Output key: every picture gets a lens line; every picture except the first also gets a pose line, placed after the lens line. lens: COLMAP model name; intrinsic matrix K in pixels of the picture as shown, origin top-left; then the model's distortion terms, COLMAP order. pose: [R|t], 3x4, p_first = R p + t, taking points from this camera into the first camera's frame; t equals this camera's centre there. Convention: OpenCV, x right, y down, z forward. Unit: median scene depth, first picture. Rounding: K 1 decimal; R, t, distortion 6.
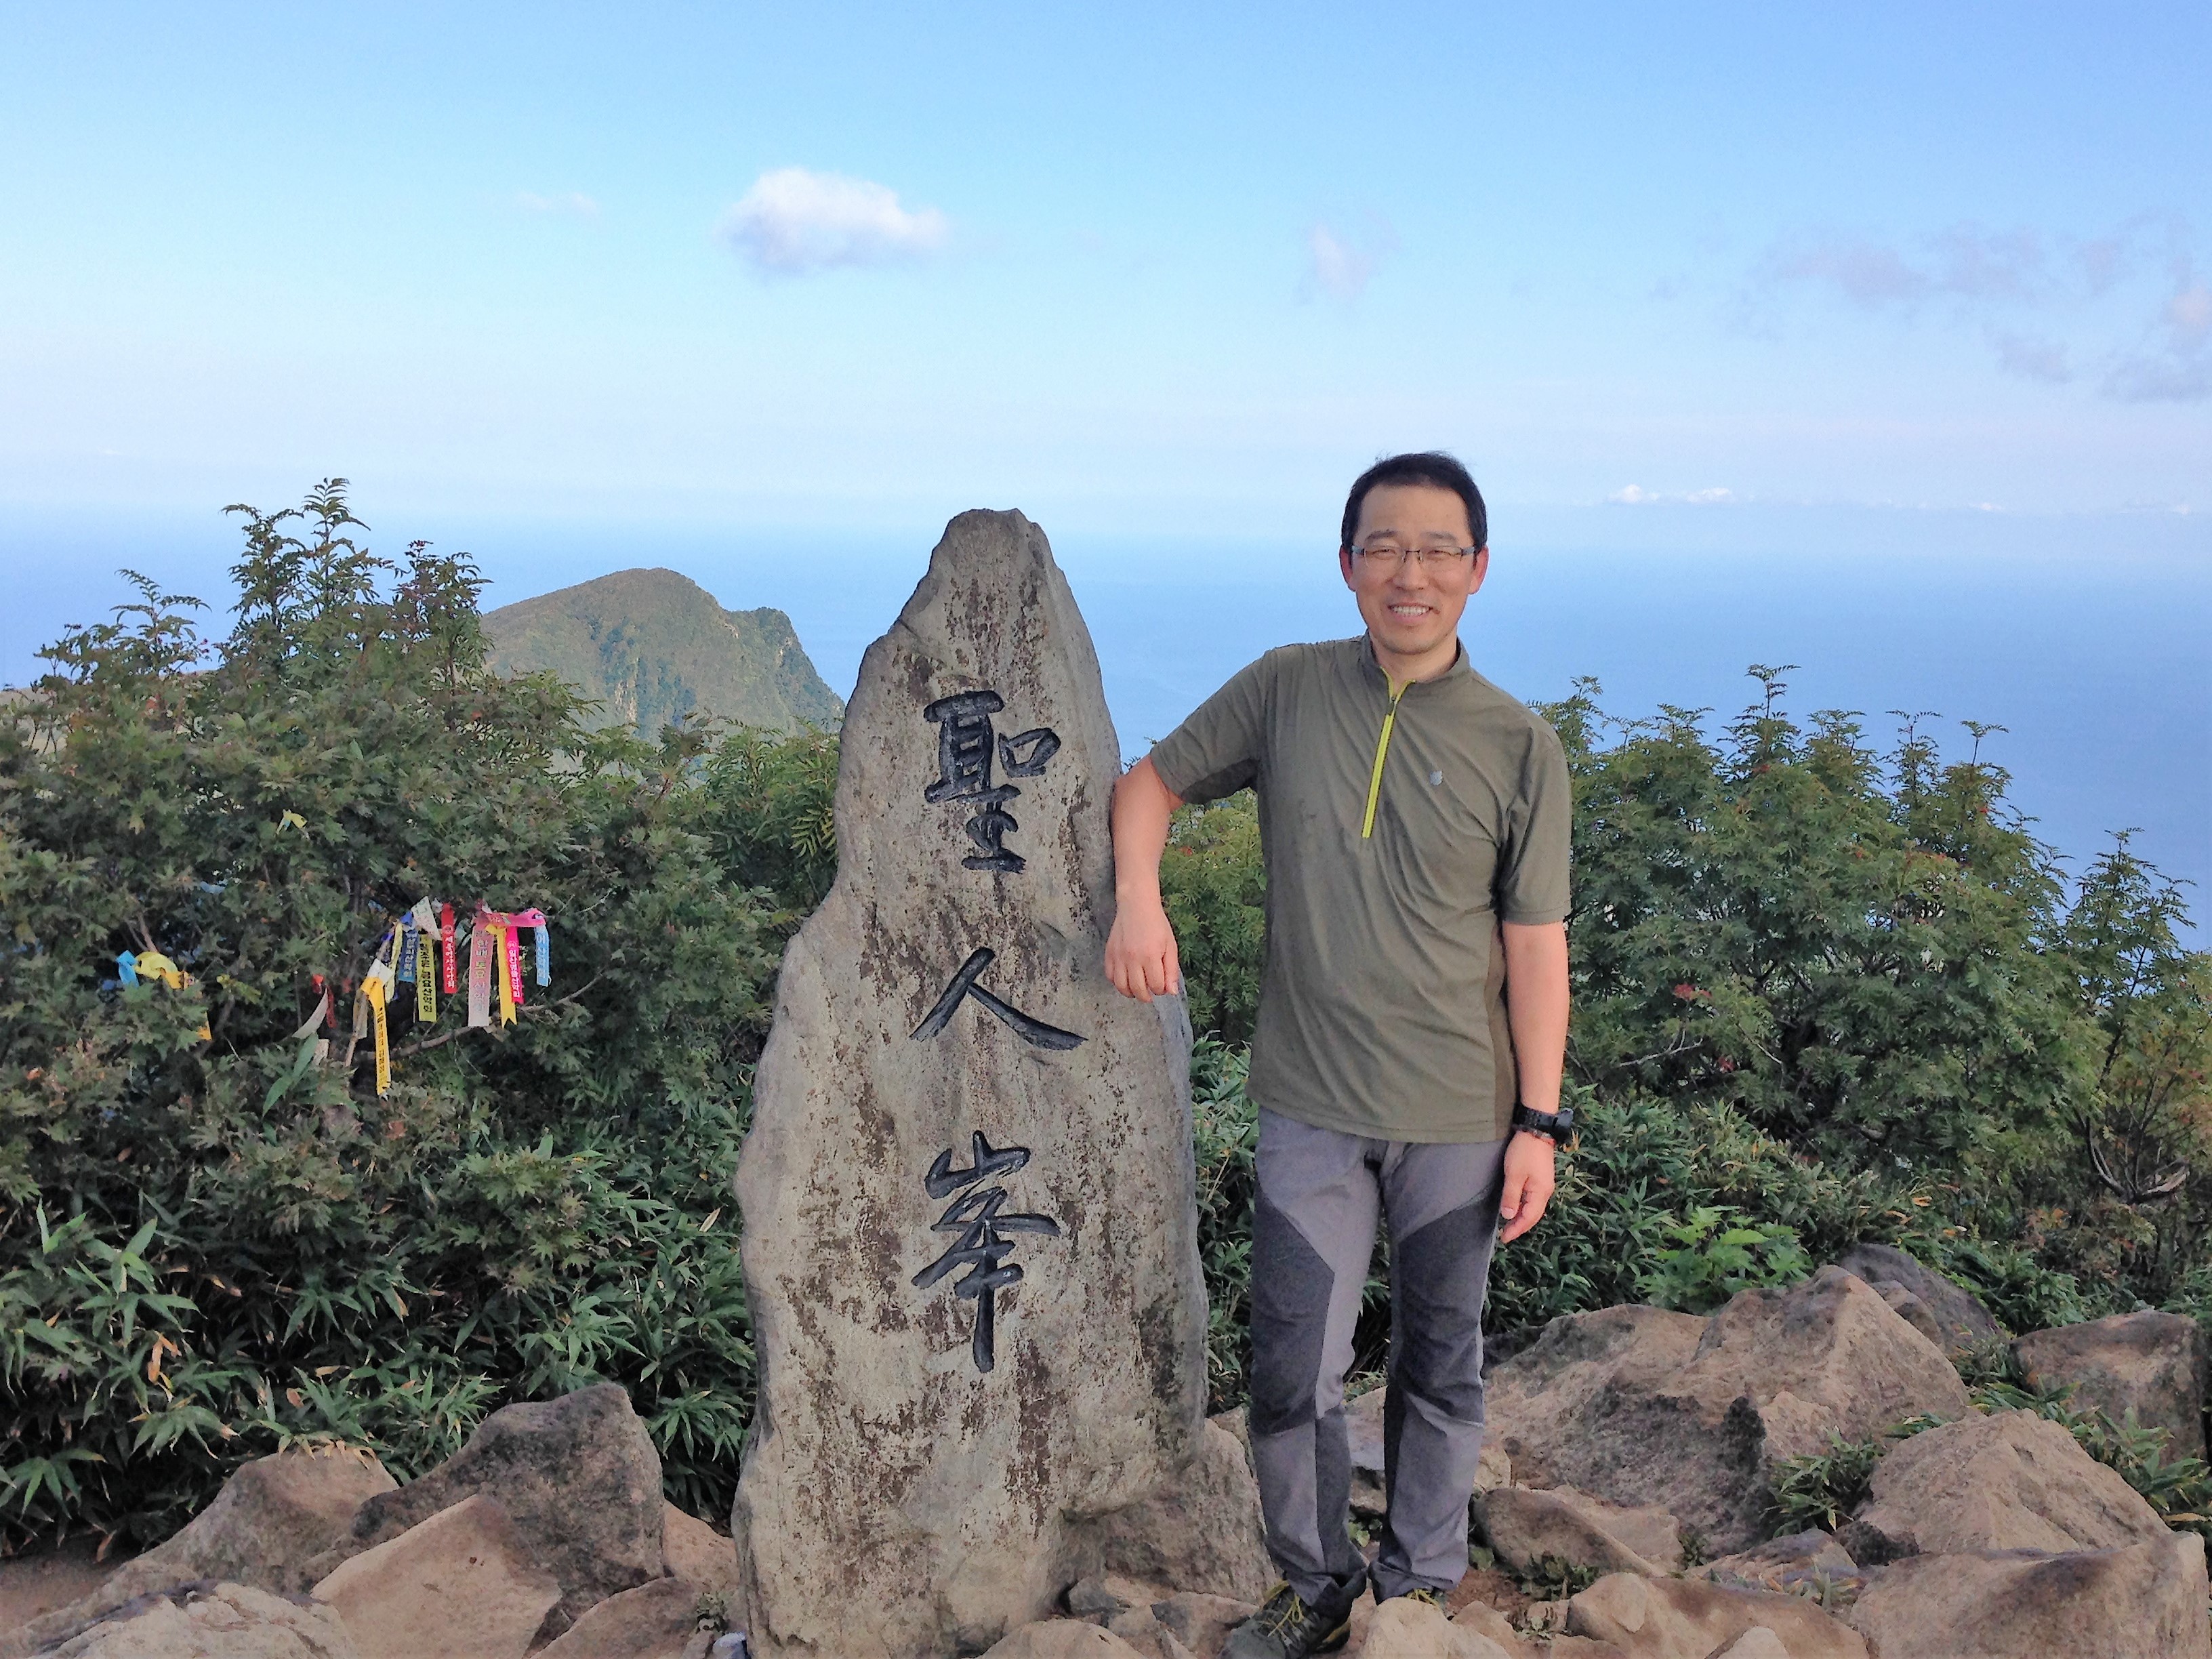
lens RADIAL K [[2467.9, 0, 1102.3], [0, 2467.9, 840.5], [0, 0, 1]] dist [0.033491, 0.281055]
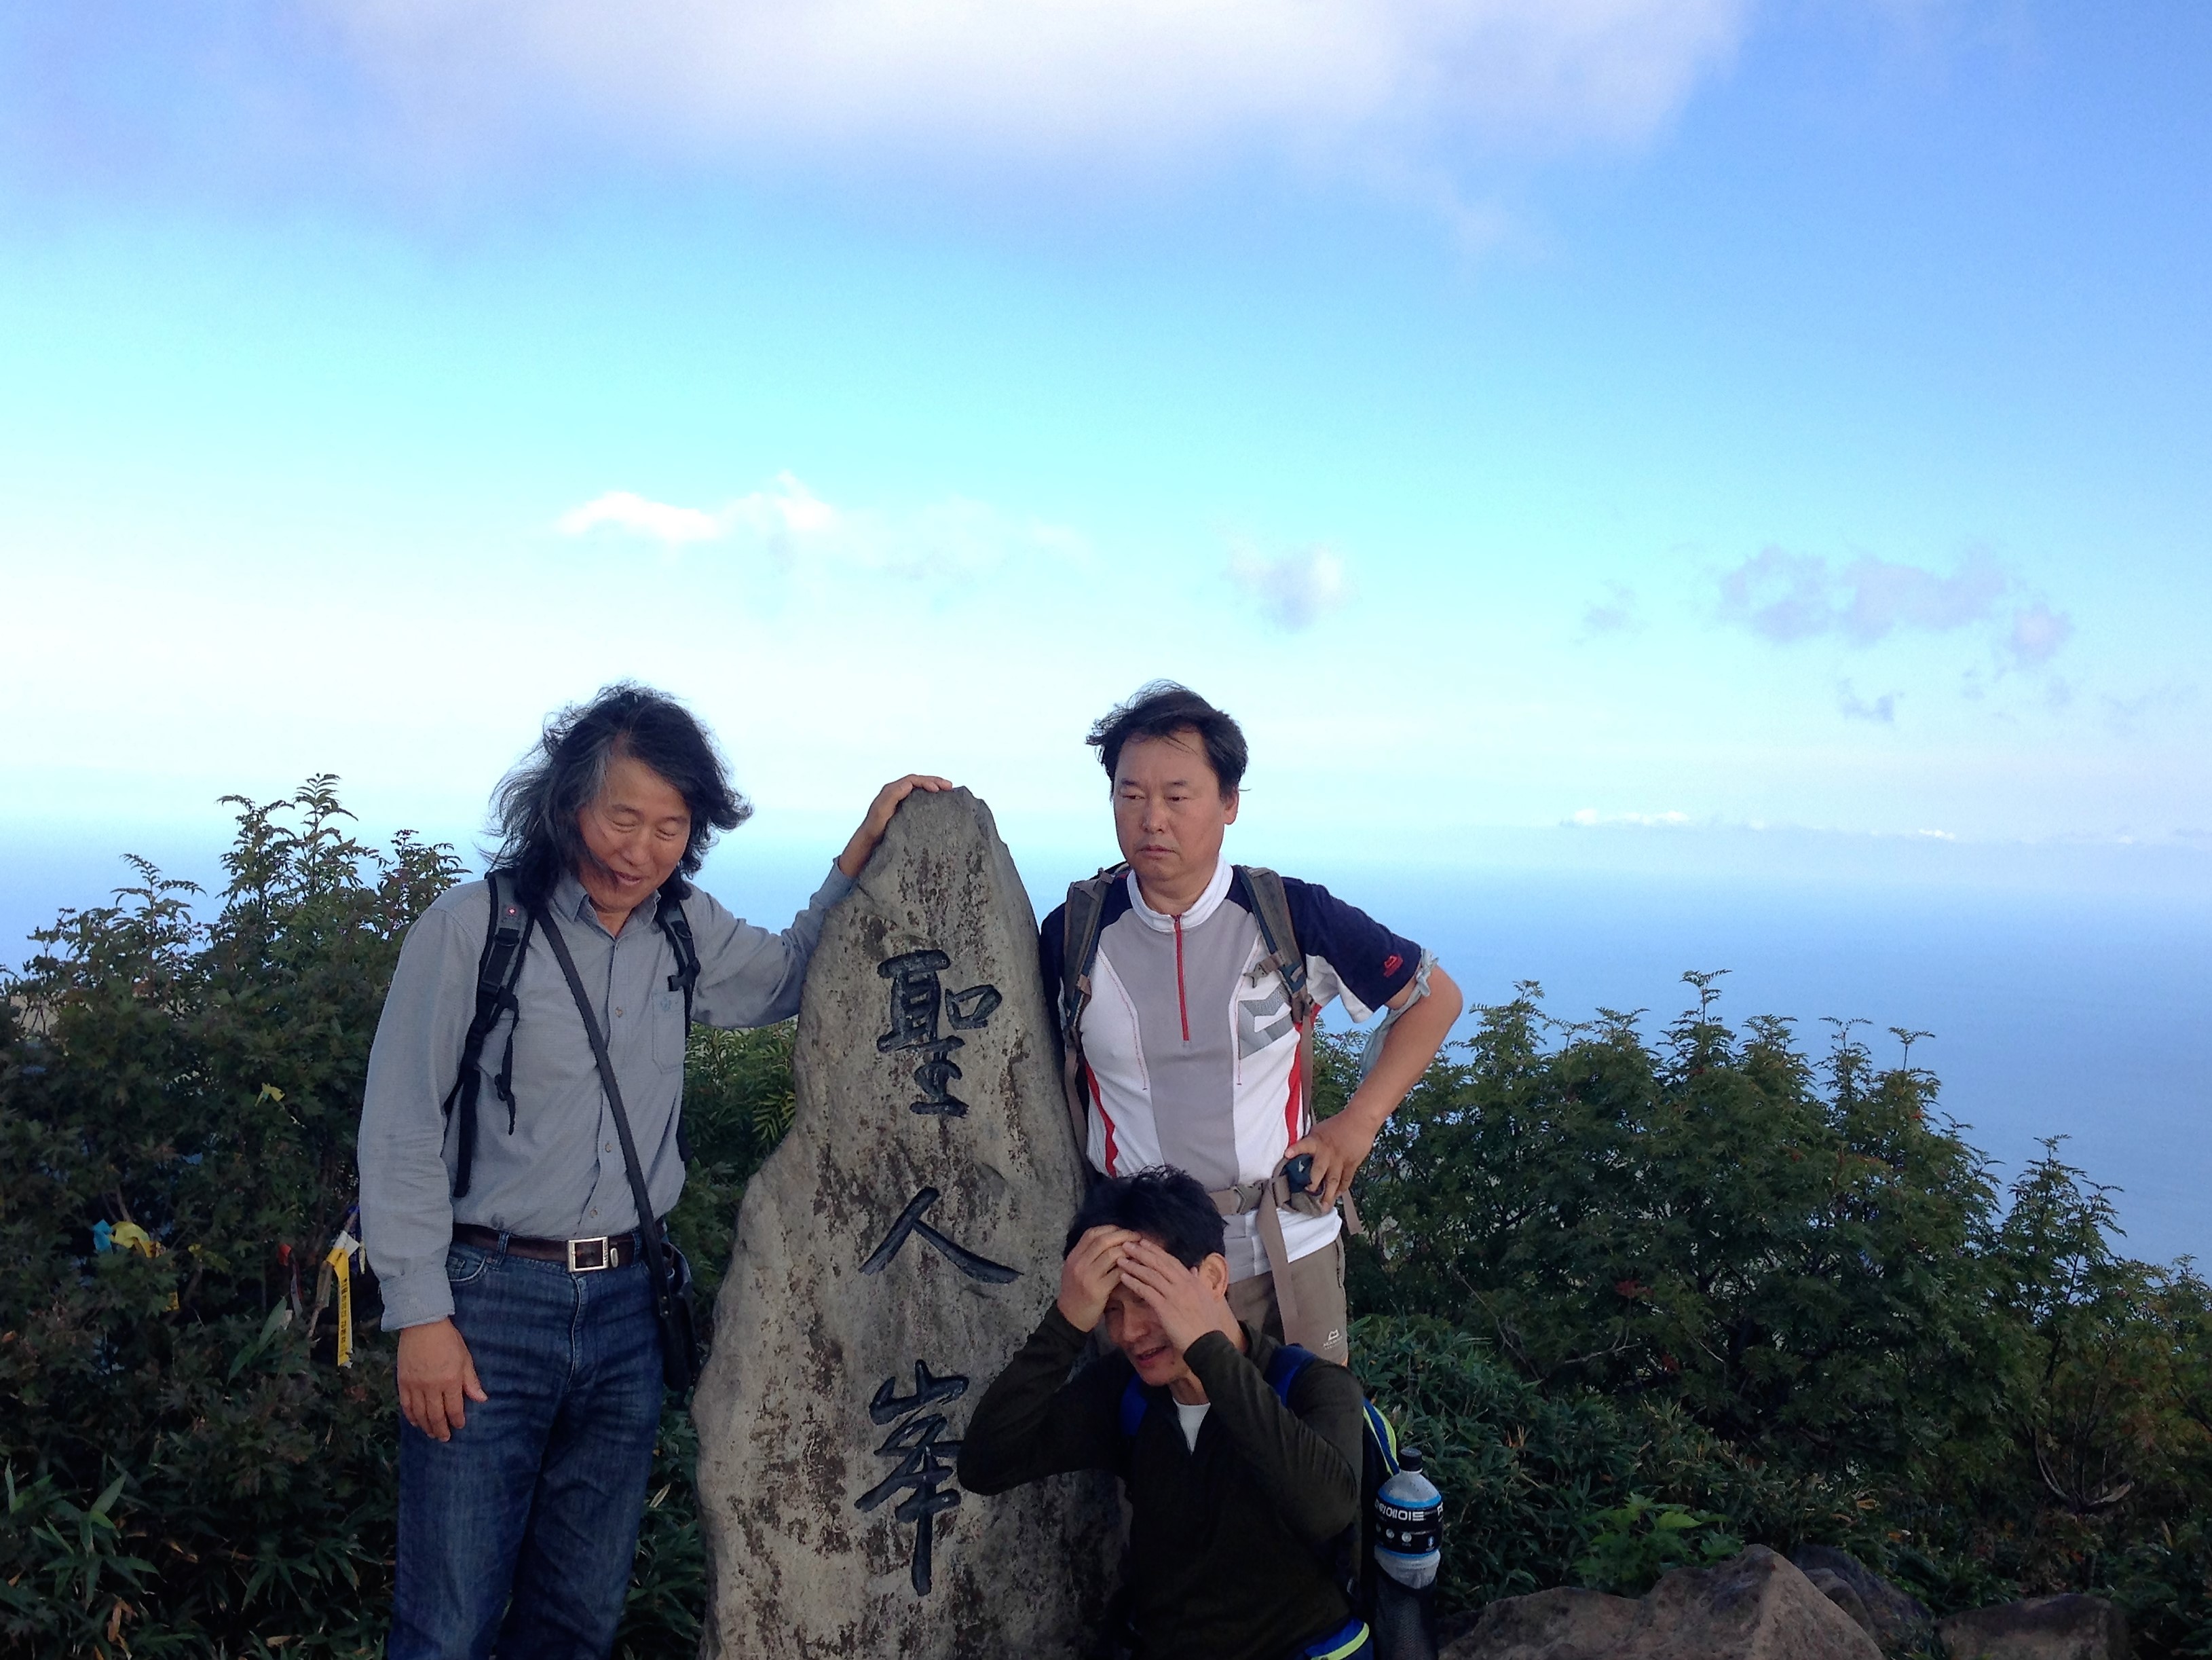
lens RADIAL K [[2469.8, 0, 1097.8], [0, 2469.8, 864.1], [0, 0, 1]] dist [0.127755, -0.030408]
pose [[0.999889, 0.009405, 0.011519, 0.012371], [-0.007971, 0.992887, -0.118793, 0.031237], [-0.012554, 0.118688, 0.992852, -0.097946]]
